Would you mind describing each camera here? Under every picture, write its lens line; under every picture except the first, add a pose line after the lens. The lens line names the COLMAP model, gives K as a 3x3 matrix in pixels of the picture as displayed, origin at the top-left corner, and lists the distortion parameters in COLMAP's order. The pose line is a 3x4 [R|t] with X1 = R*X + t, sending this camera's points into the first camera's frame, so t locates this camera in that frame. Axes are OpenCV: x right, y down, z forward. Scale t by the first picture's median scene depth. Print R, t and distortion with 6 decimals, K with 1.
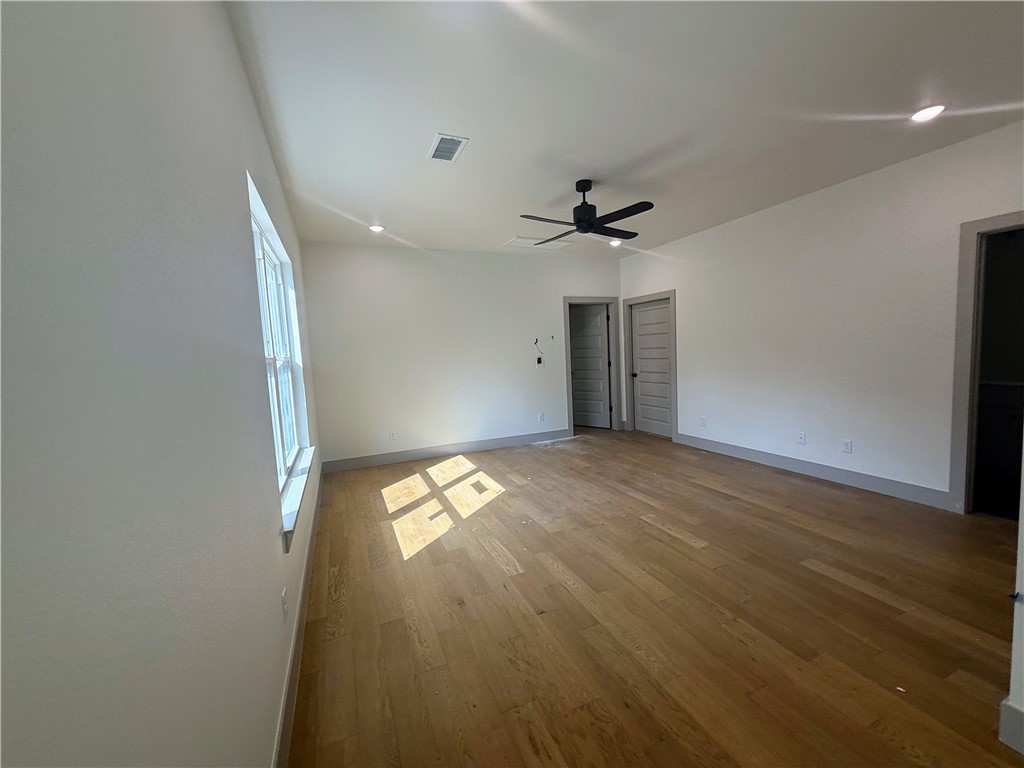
lens RADIAL K [[408.5, 0, 513.3], [0, 408.5, 384.8], [0, 0, 1]] dist [-0.000743, -0.000308]
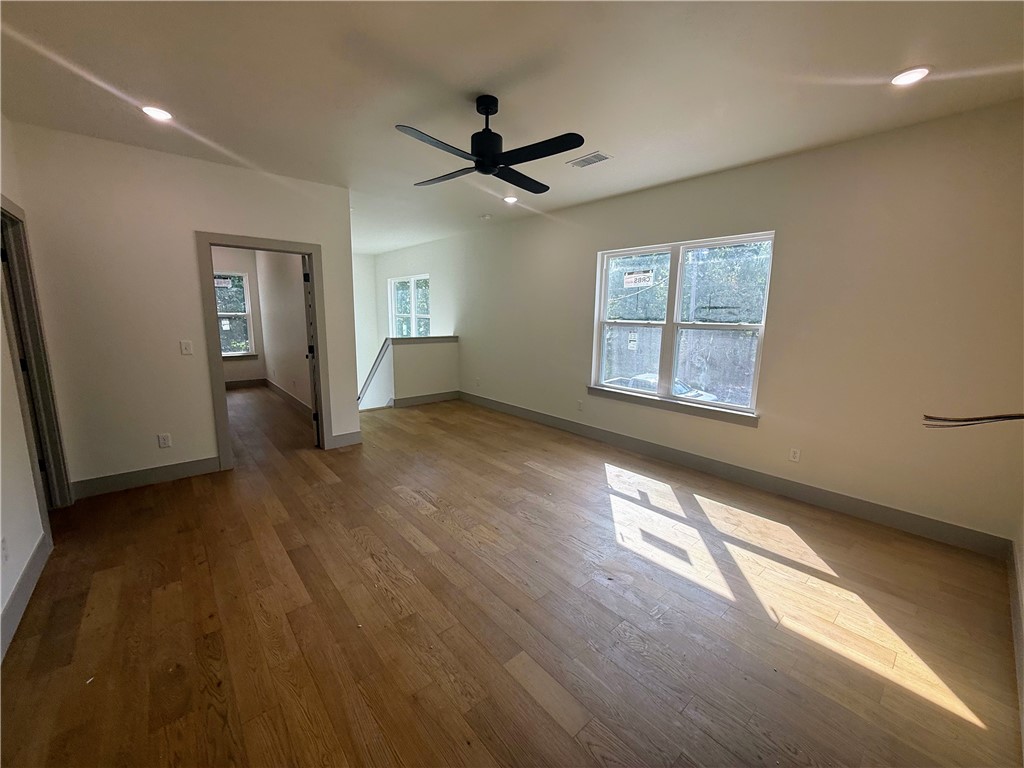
lens RADIAL K [[408.5, 0, 512.6], [0, 408.5, 381.7], [0, 0, 1]] dist [-0.000743, -0.000308]
pose [[-0.954967, 0.083038, -0.284854, 0.340355], [0.006809, 0.965921, 0.258748, -0.183758], [0.296633, 0.245156, -0.922988, 1.629385]]
